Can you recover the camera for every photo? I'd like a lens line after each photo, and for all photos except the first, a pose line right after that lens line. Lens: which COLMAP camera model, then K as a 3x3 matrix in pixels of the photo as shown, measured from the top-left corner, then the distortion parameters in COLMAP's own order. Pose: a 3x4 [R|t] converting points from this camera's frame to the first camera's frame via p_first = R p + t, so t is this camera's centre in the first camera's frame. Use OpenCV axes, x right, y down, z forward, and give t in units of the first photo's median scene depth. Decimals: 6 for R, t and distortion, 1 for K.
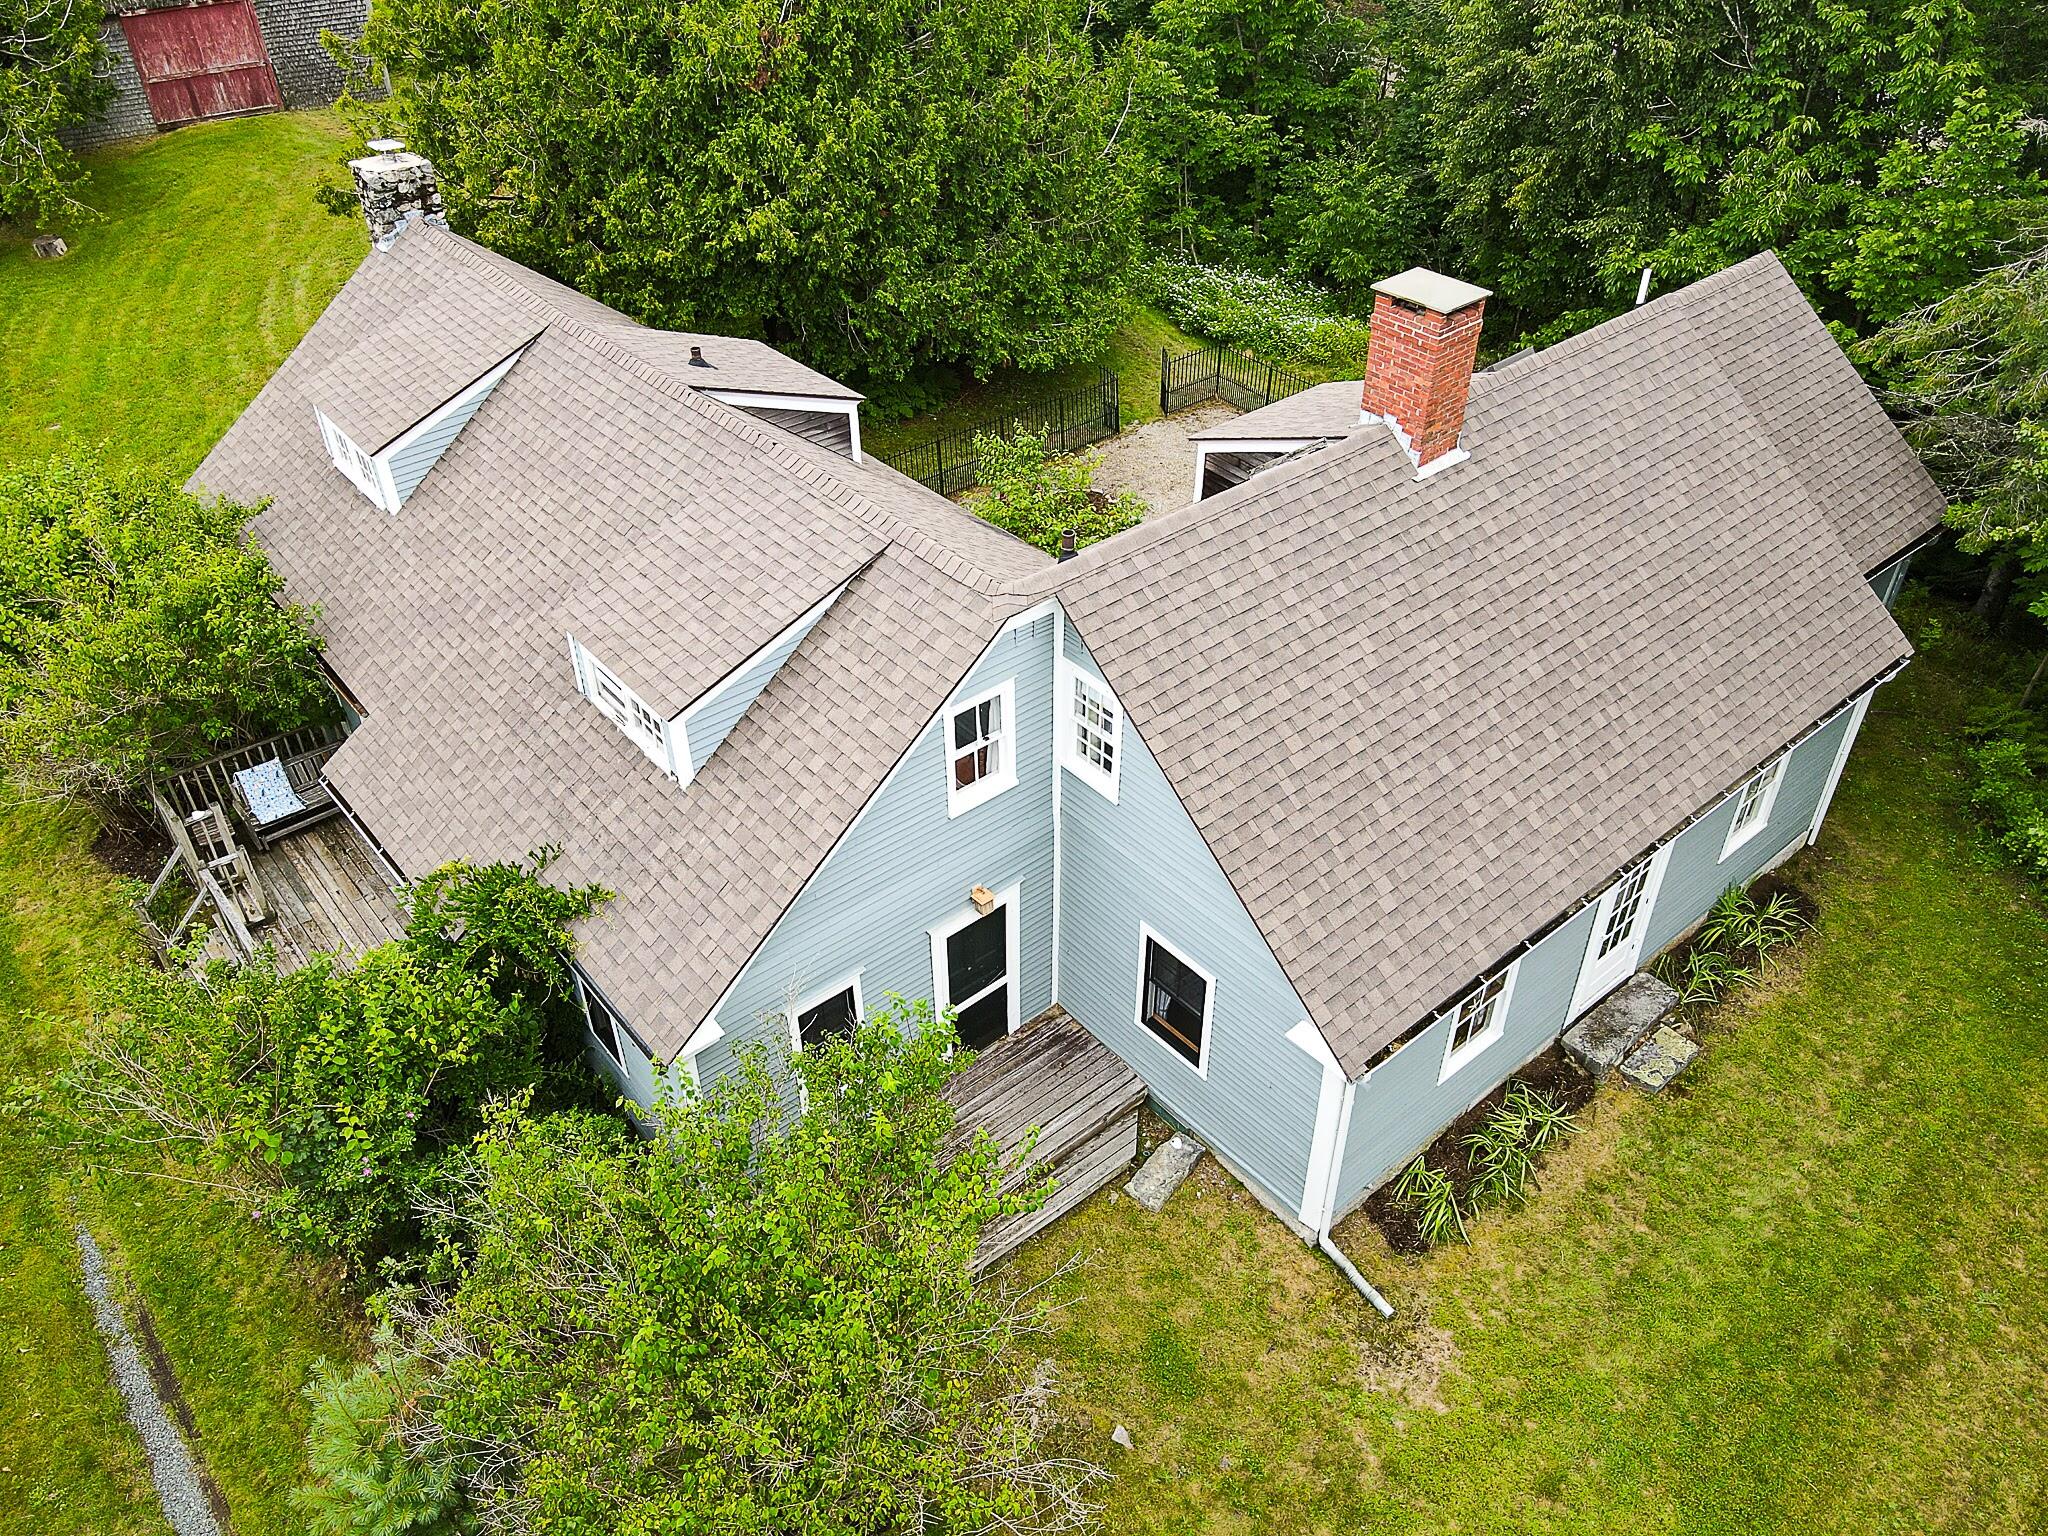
lens RADIAL K [[1514.5, 0, 1025.8], [0, 1514.5, 758.9], [0, 0, 1]] dist [0.004858, 0.006569]
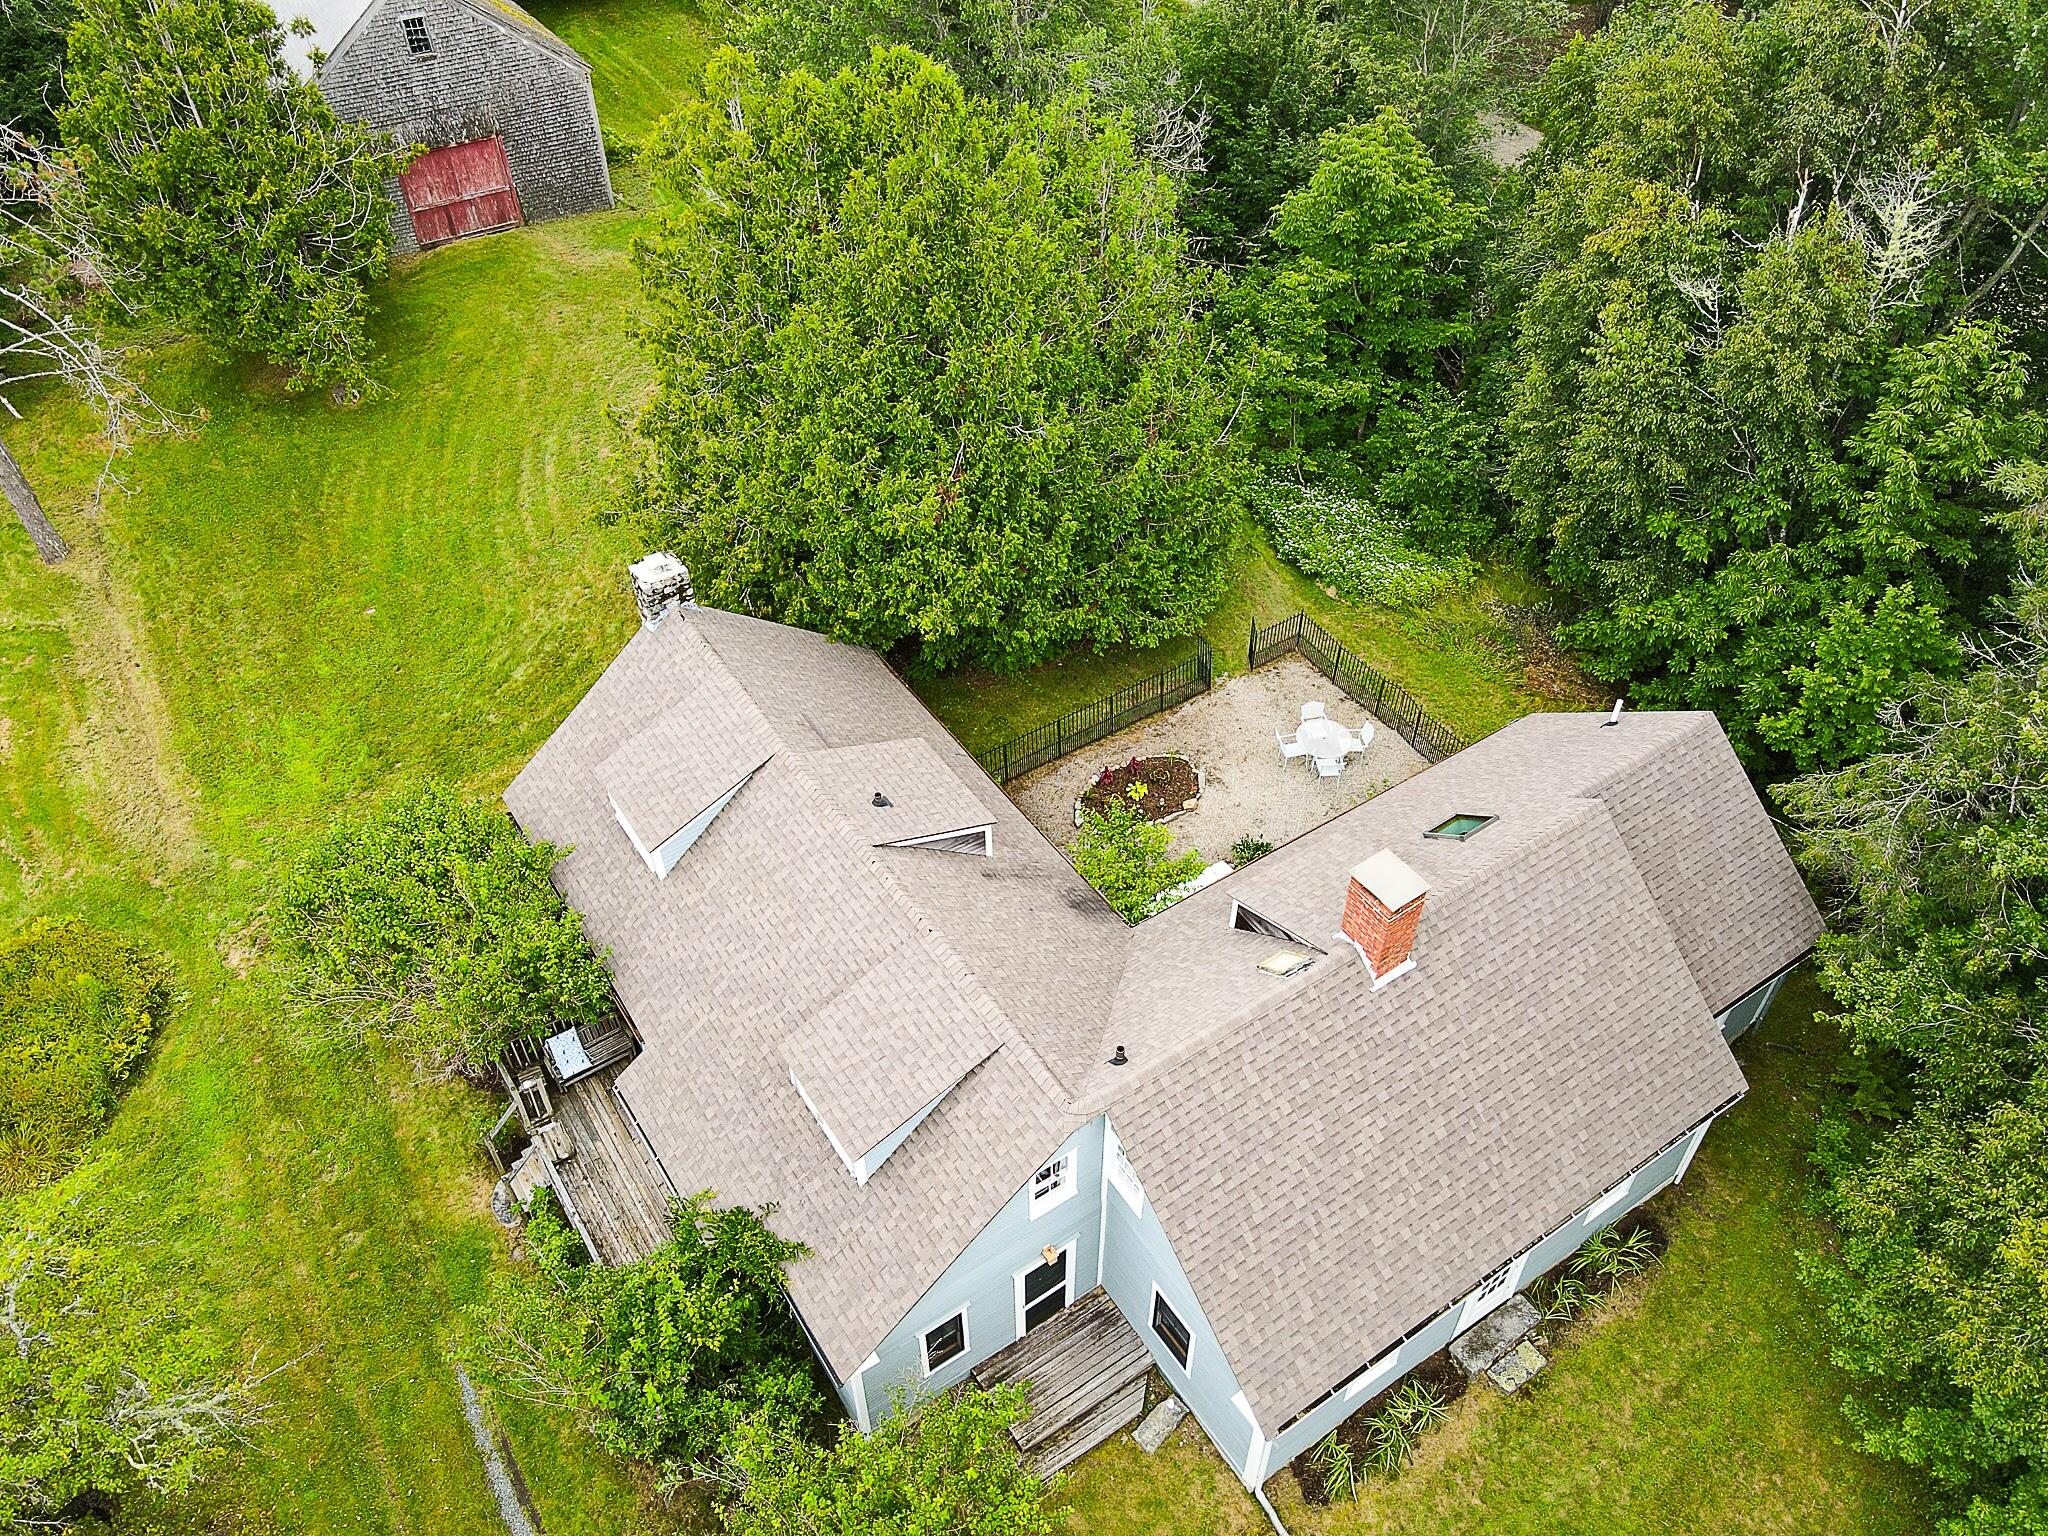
lens RADIAL K [[1500.7, 0, 1026.0], [0, 1500.7, 776.1], [0, 0, 1]] dist [-0.005470, 0.029199]
pose [[0.993998, 0.073534, -0.080999, 0.030360], [-0.063091, 0.990187, 0.124694, -0.507074], [0.089374, -0.118836, 0.988883, -0.381842]]
